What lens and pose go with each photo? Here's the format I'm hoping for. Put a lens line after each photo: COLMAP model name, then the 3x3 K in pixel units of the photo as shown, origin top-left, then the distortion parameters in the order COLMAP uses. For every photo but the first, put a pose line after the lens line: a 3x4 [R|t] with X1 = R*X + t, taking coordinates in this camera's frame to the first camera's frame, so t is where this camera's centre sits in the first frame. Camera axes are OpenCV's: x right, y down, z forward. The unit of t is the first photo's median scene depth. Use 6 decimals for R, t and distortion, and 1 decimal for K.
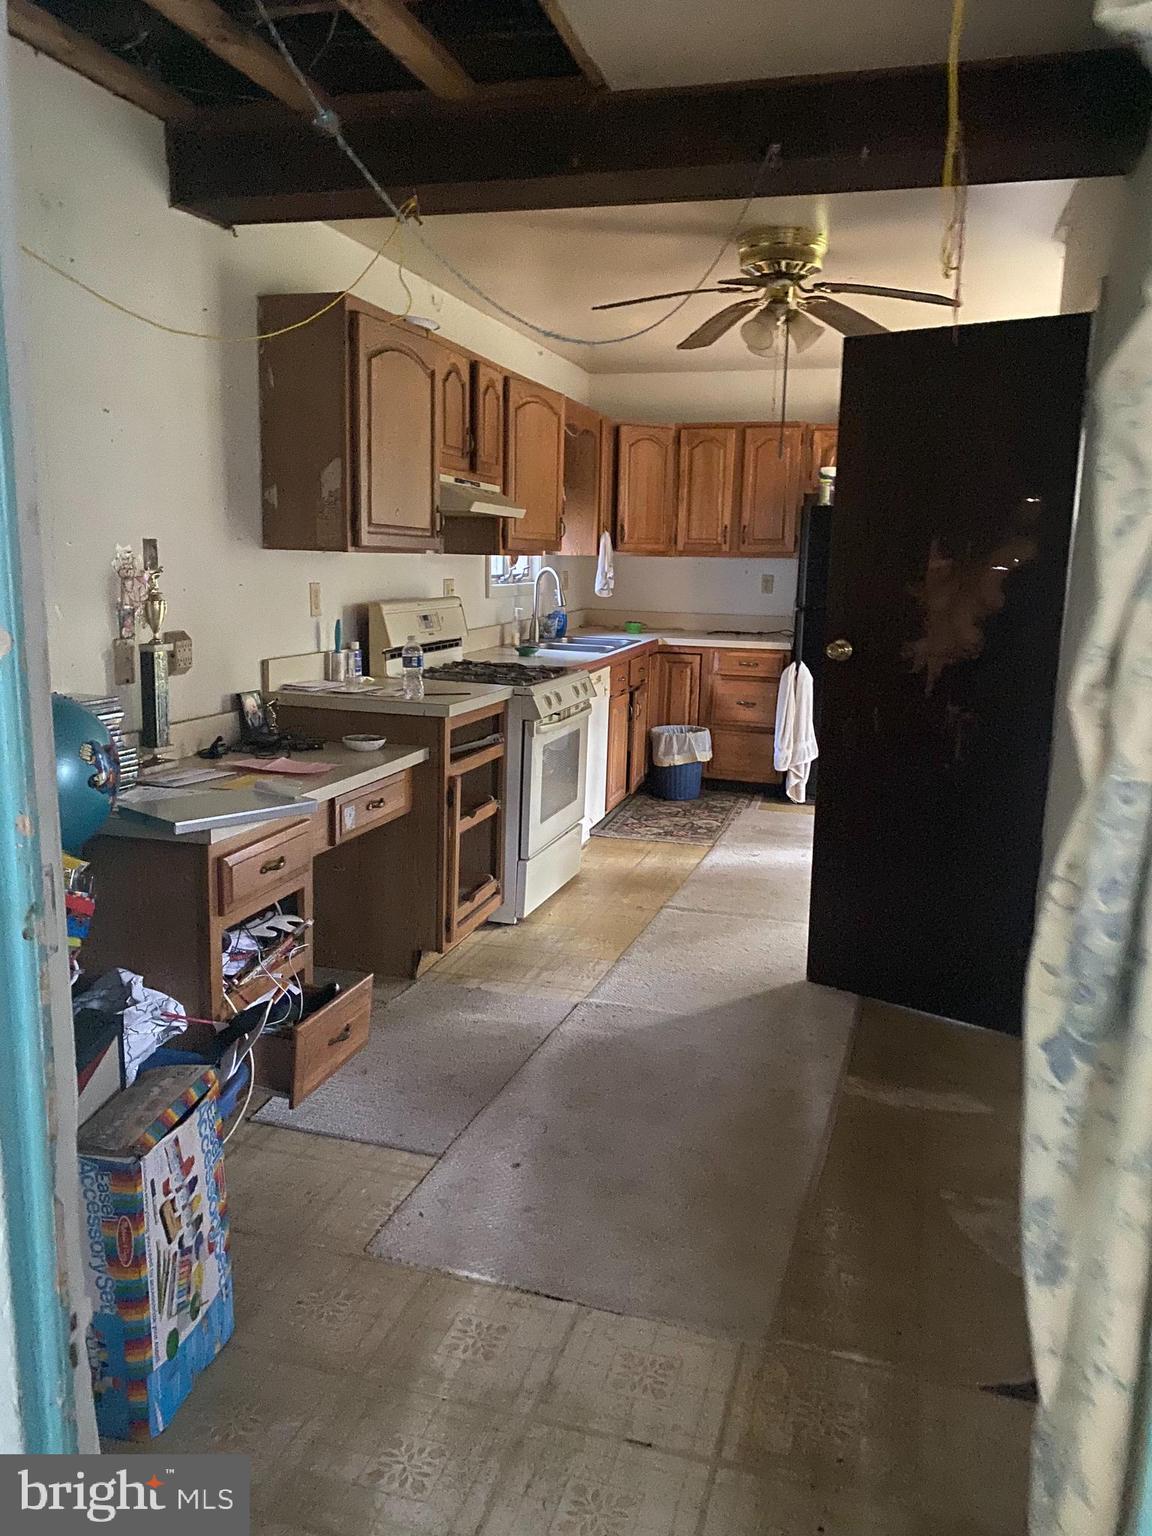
lens RADIAL K [[1188.8, 0, 554.5], [0, 1188.8, 769.4], [0, 0, 1]] dist [0.043900, -0.029985]
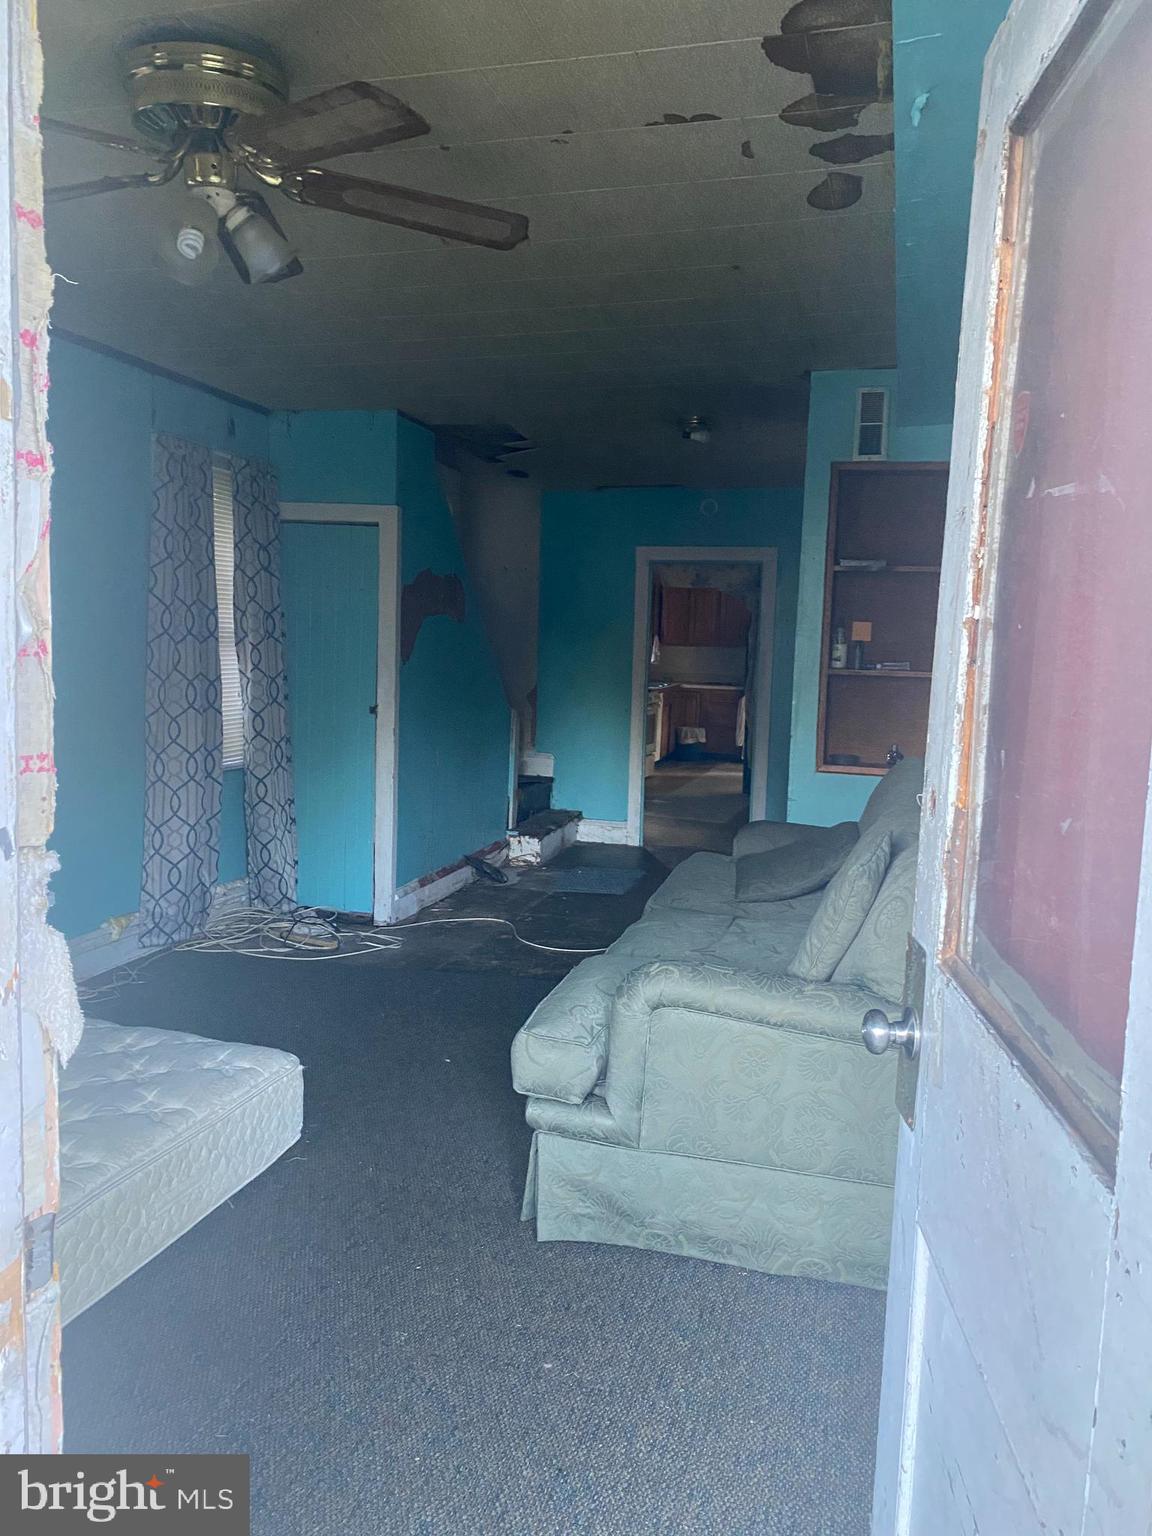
lens RADIAL K [[1188.8, 0, 554.5], [0, 1188.8, 769.4], [0, 0, 1]] dist [0.043900, -0.029985]
pose [[0.999931, 0.004701, 0.010777, -0.161248], [-0.003882, 0.997197, -0.074721, 0.201224], [-0.011098, 0.074674, 0.997146, -1.112587]]
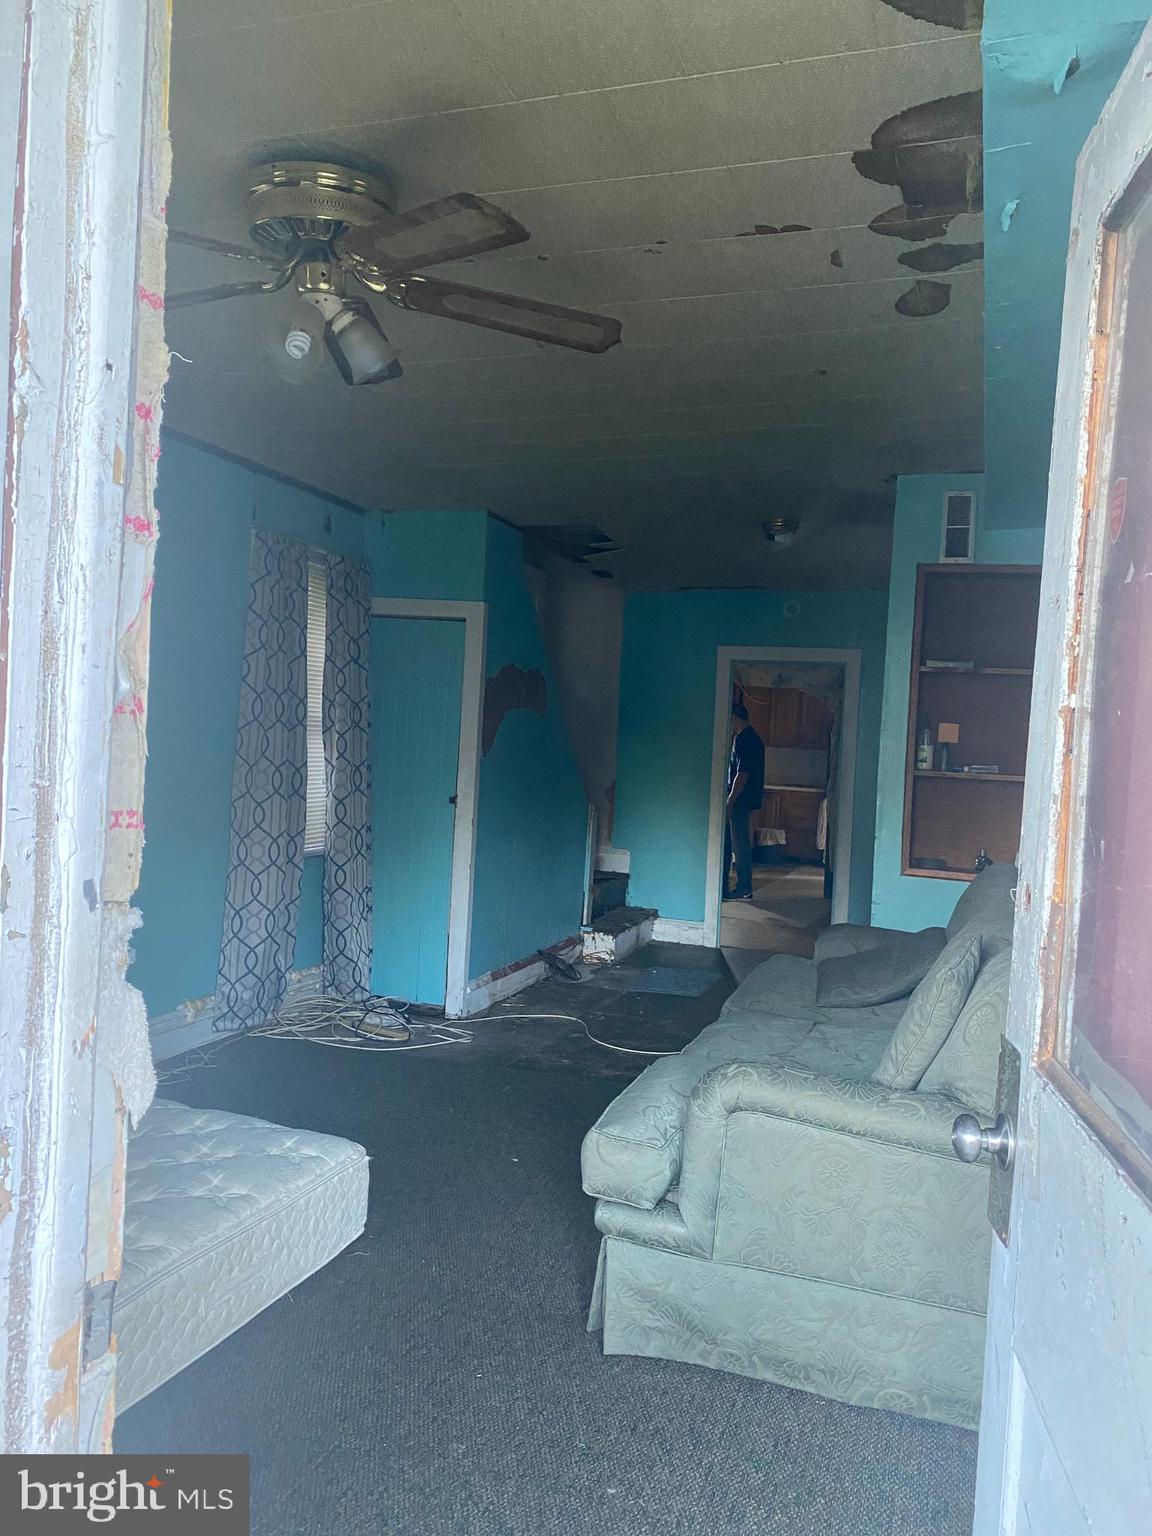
lens RADIAL K [[1188.8, 0, 554.5], [0, 1188.8, 769.4], [0, 0, 1]] dist [0.043900, -0.029985]
pose [[0.998022, 0.029577, -0.055476, -0.162352], [-0.038021, 0.986717, -0.157936, 0.209344], [0.050068, 0.159733, 0.985890, -1.108651]]
